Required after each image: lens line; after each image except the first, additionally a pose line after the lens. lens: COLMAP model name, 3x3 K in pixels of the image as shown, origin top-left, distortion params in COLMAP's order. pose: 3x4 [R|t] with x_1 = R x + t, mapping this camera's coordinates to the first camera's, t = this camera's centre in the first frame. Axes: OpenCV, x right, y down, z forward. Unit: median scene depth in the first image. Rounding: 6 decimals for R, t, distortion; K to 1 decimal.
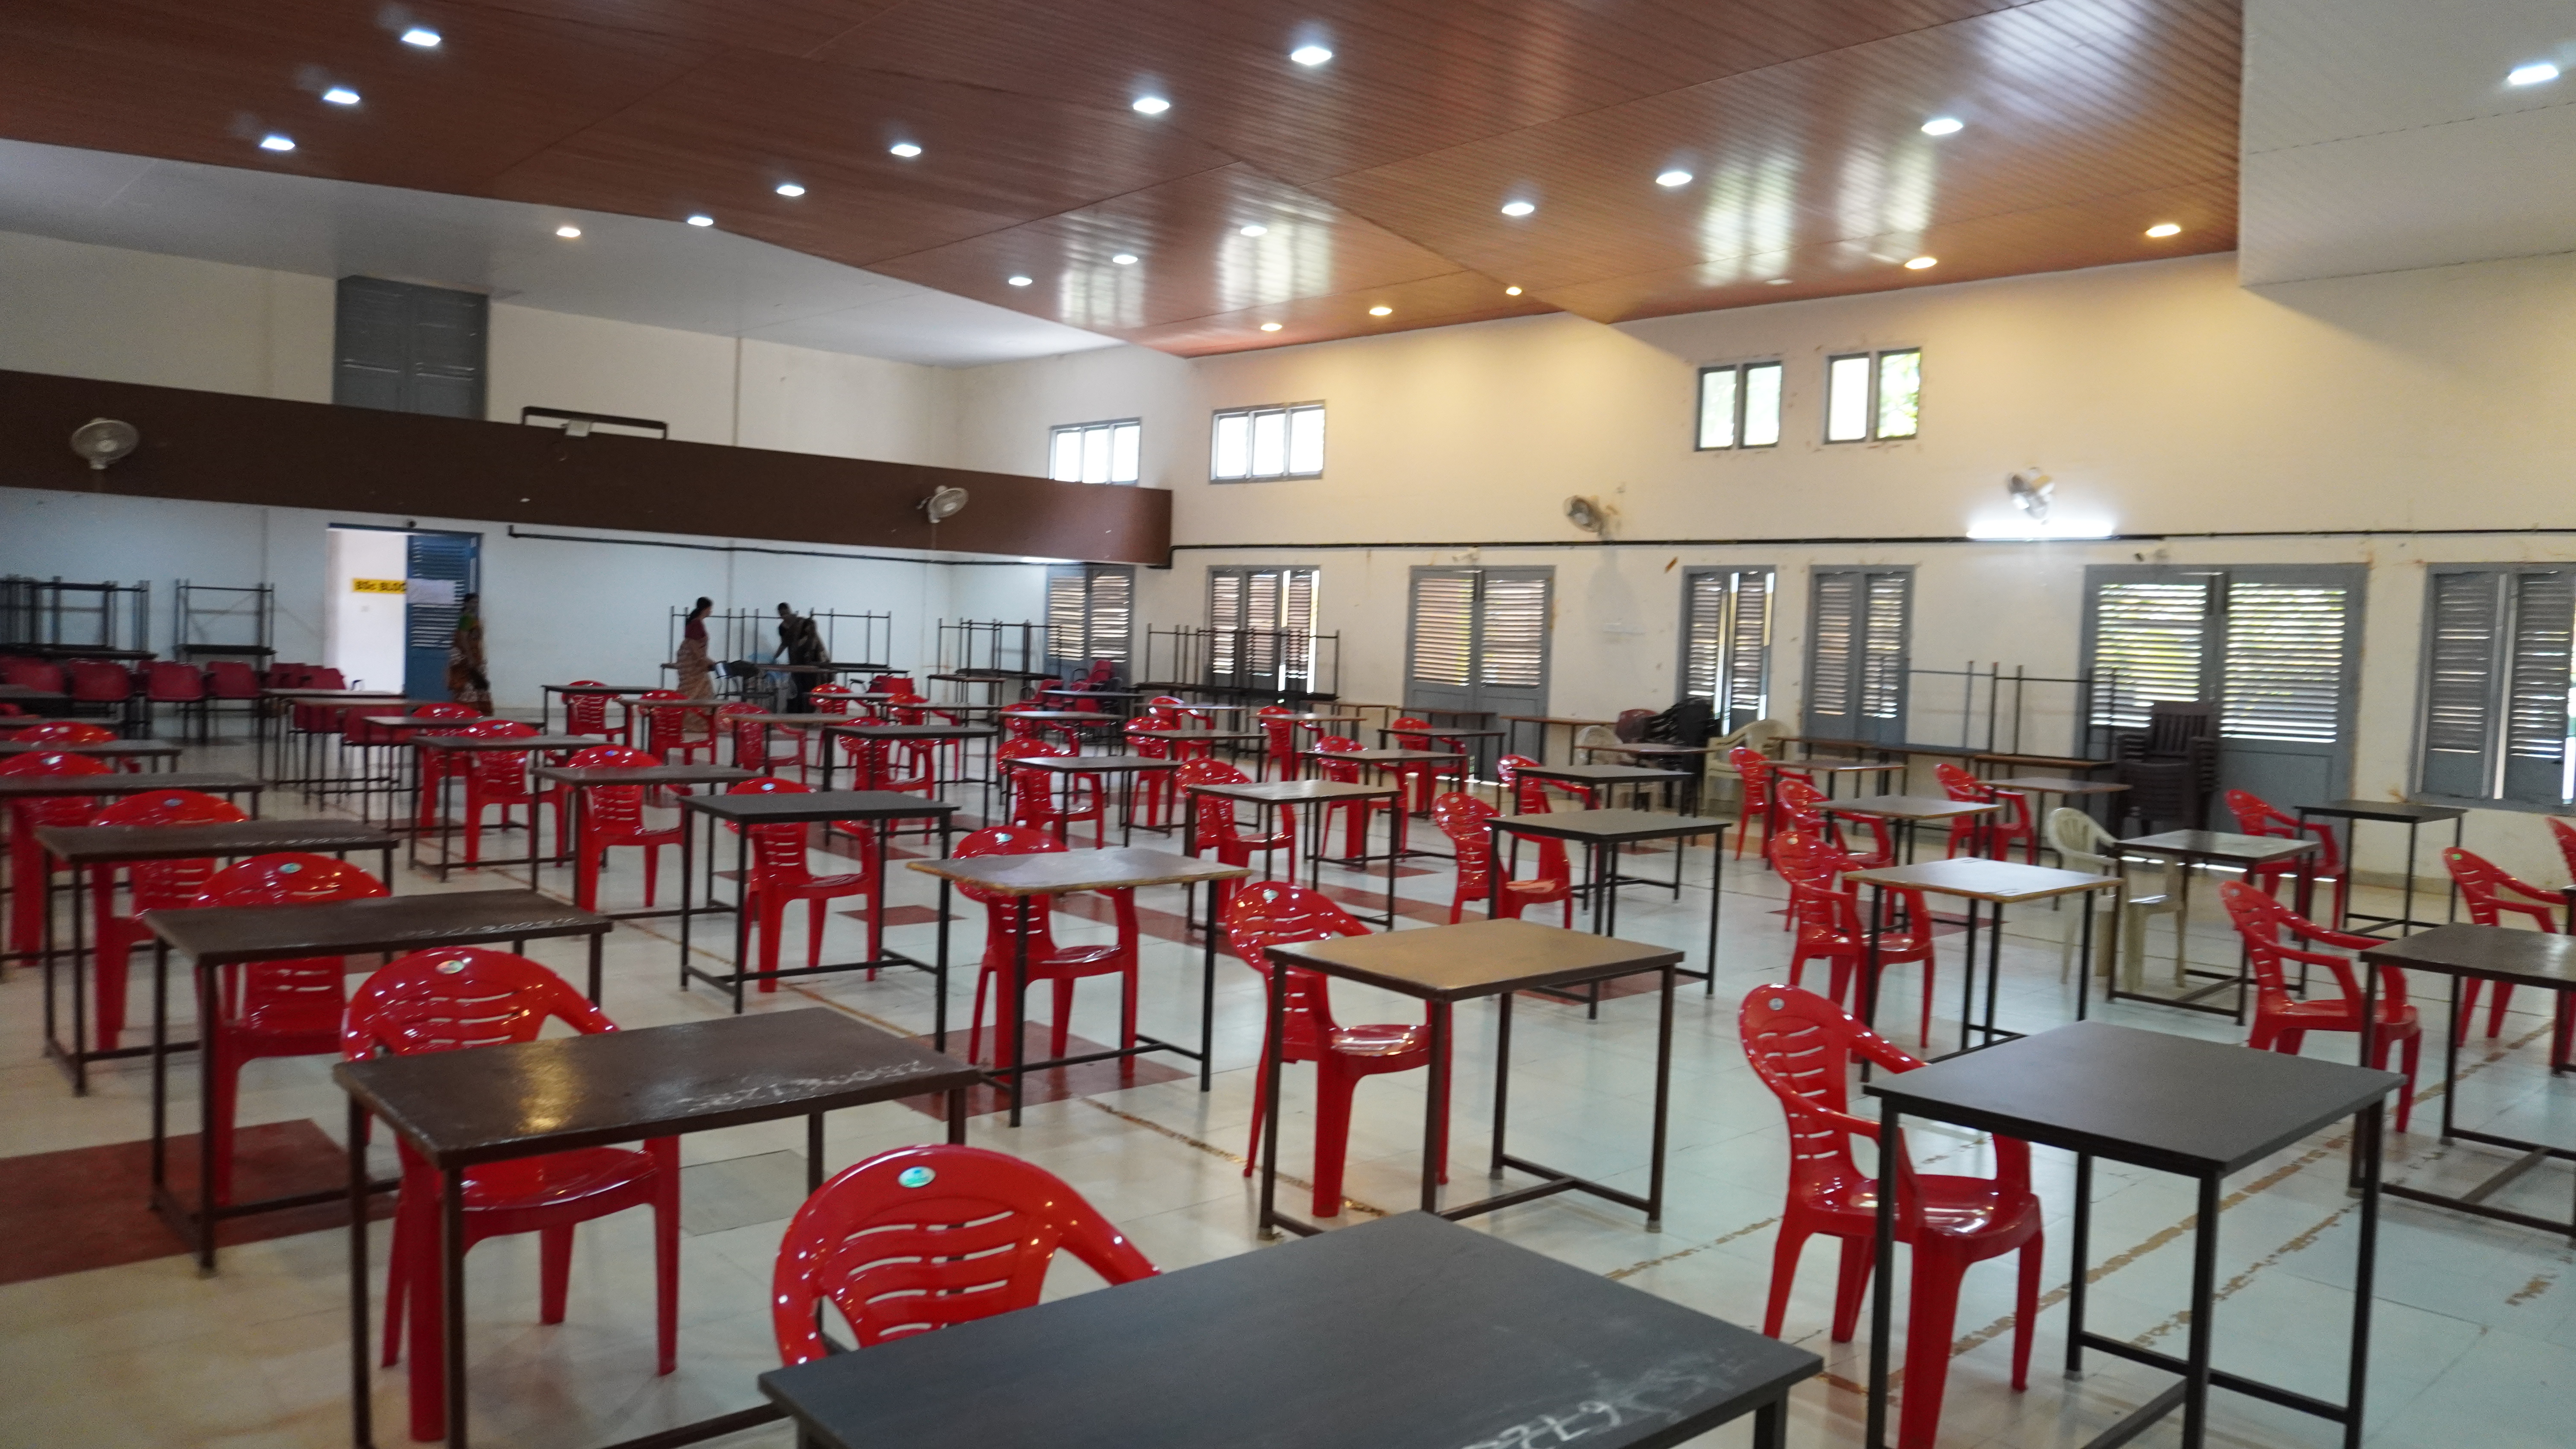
lens RADIAL K [[1735.1, 0, 1282.4], [0, 1735.1, 721.5], [0, 0, 1]] dist [-0.028842, -0.003667]
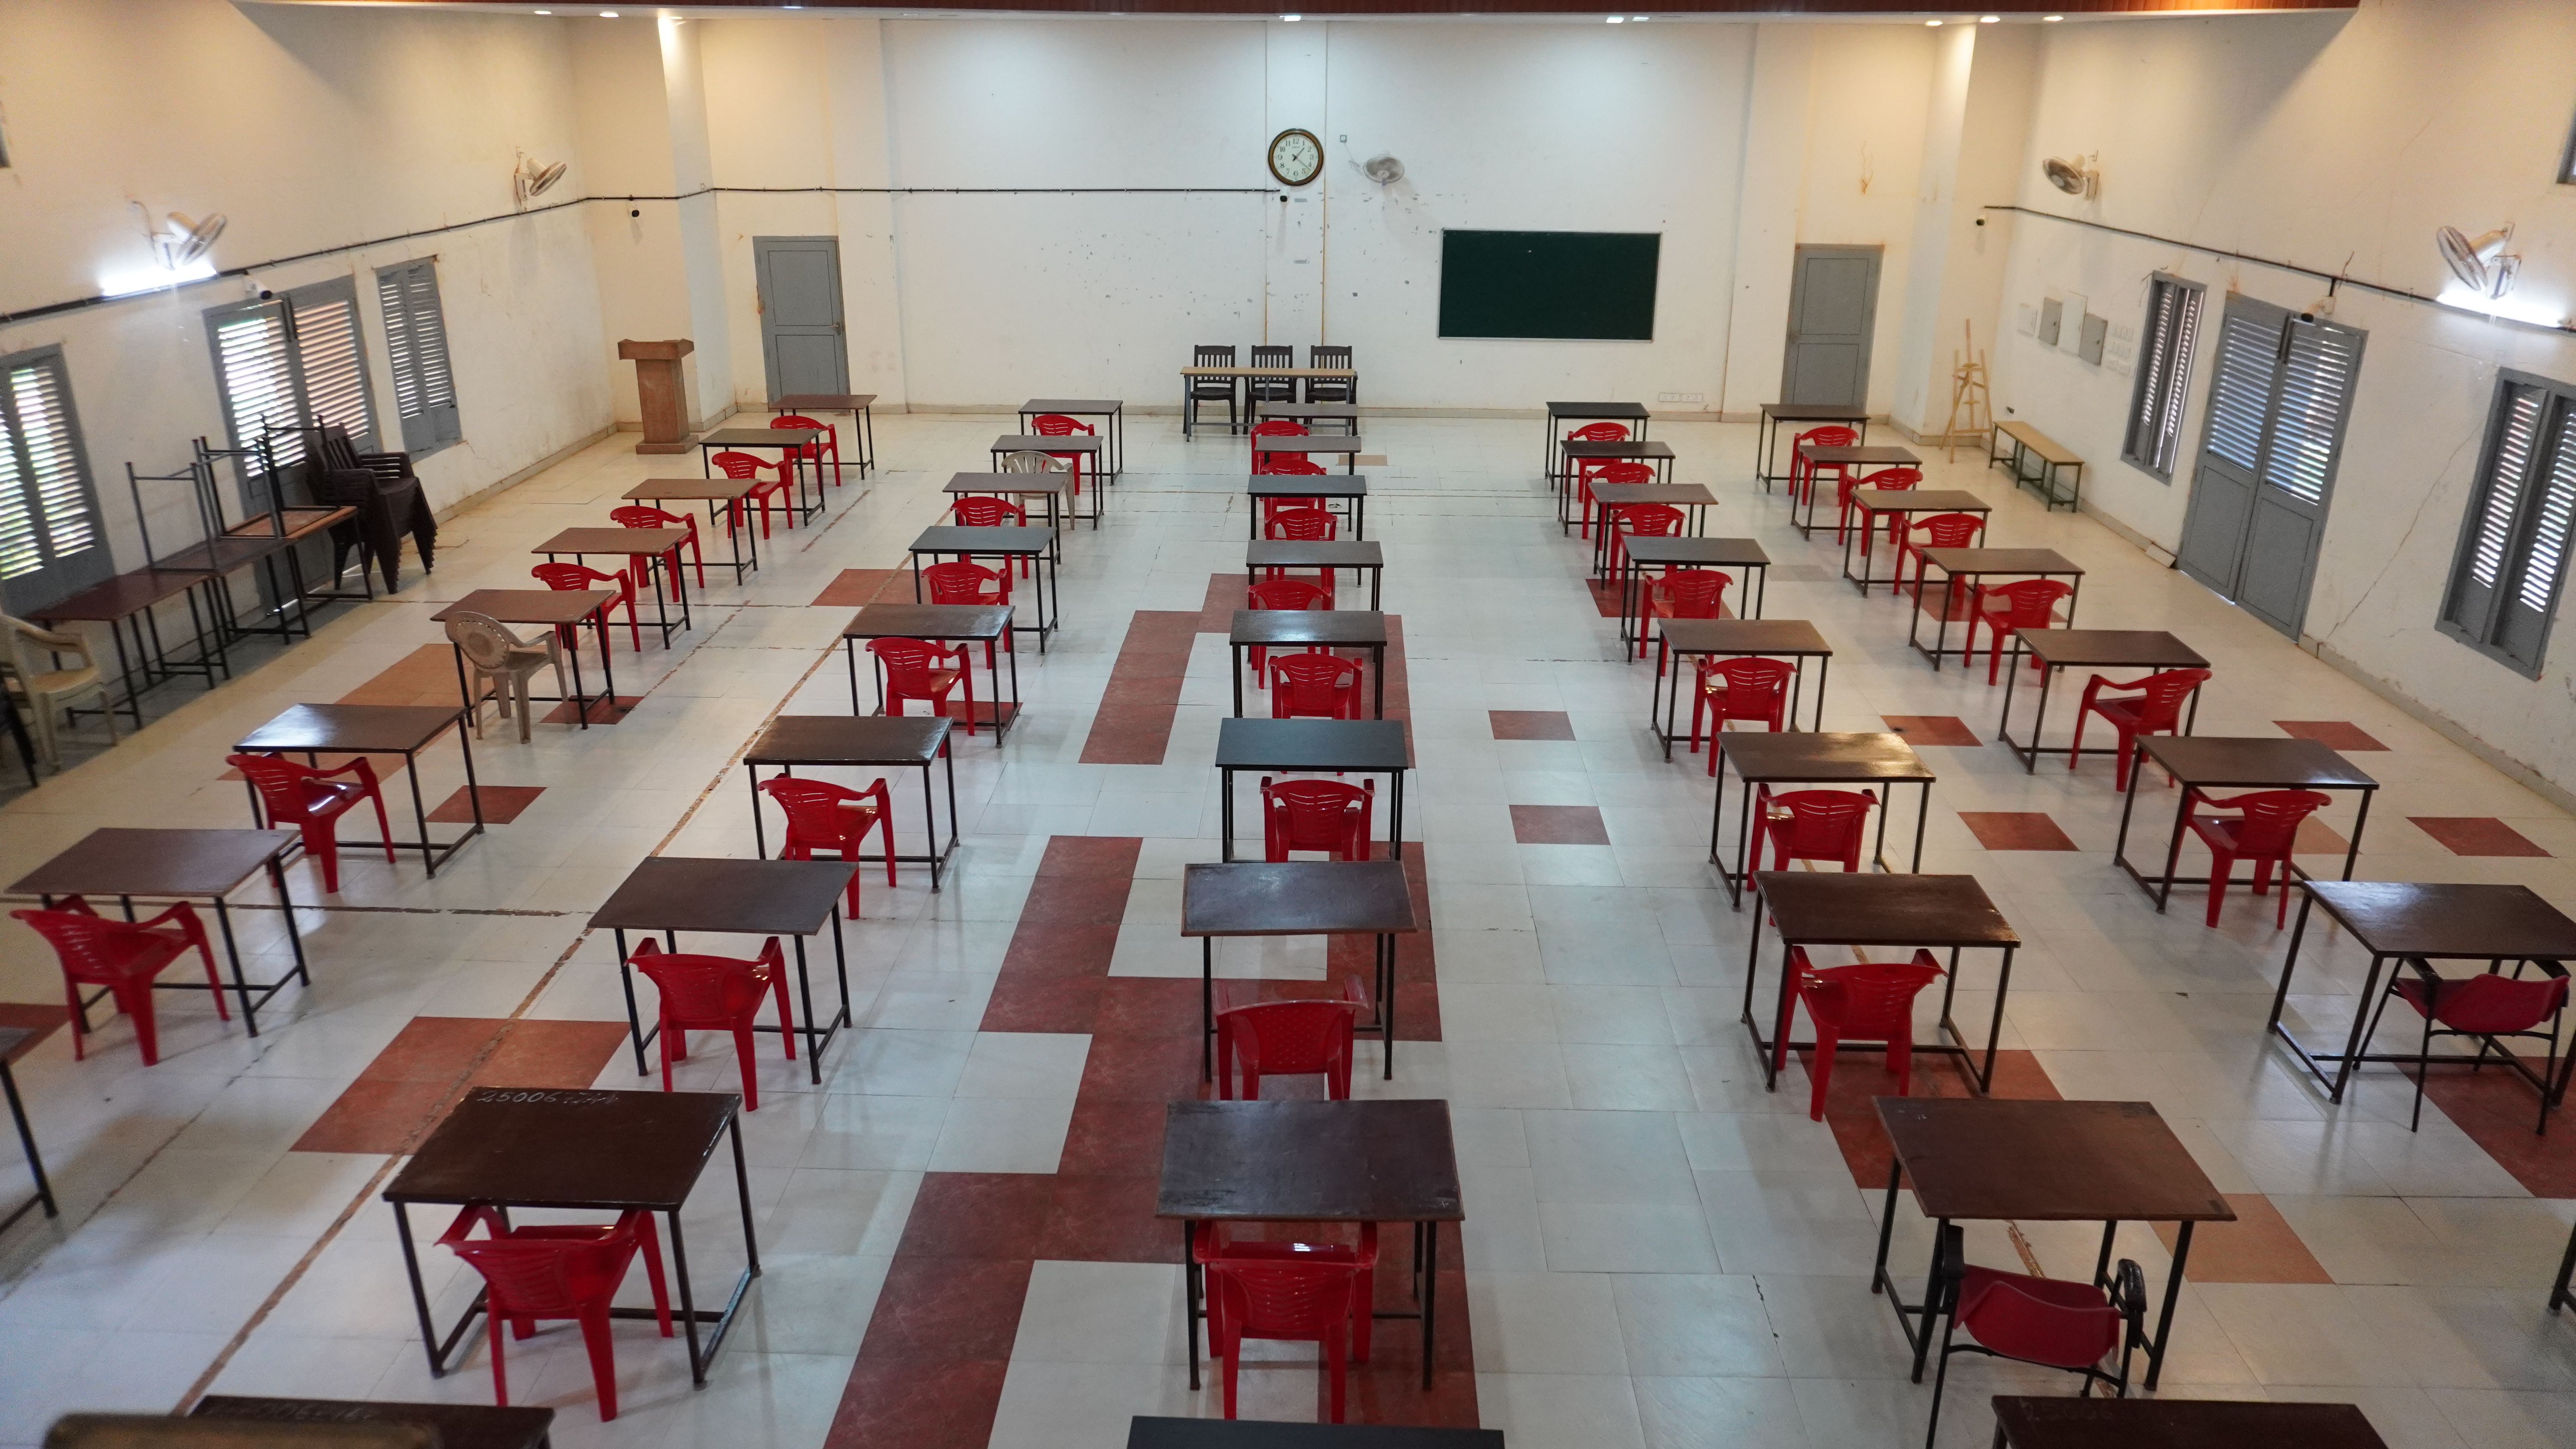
lens RADIAL K [[1735.1, 0, 1269.3], [0, 1735.1, 712.5], [0, 0, 1]] dist [-0.028842, -0.003667]
pose [[-0.724492, -0.285939, 0.627176, -0.377024], [0.002109, 0.908973, 0.416850, -0.181559], [-0.689280, 0.303327, -0.657940, 0.845621]]
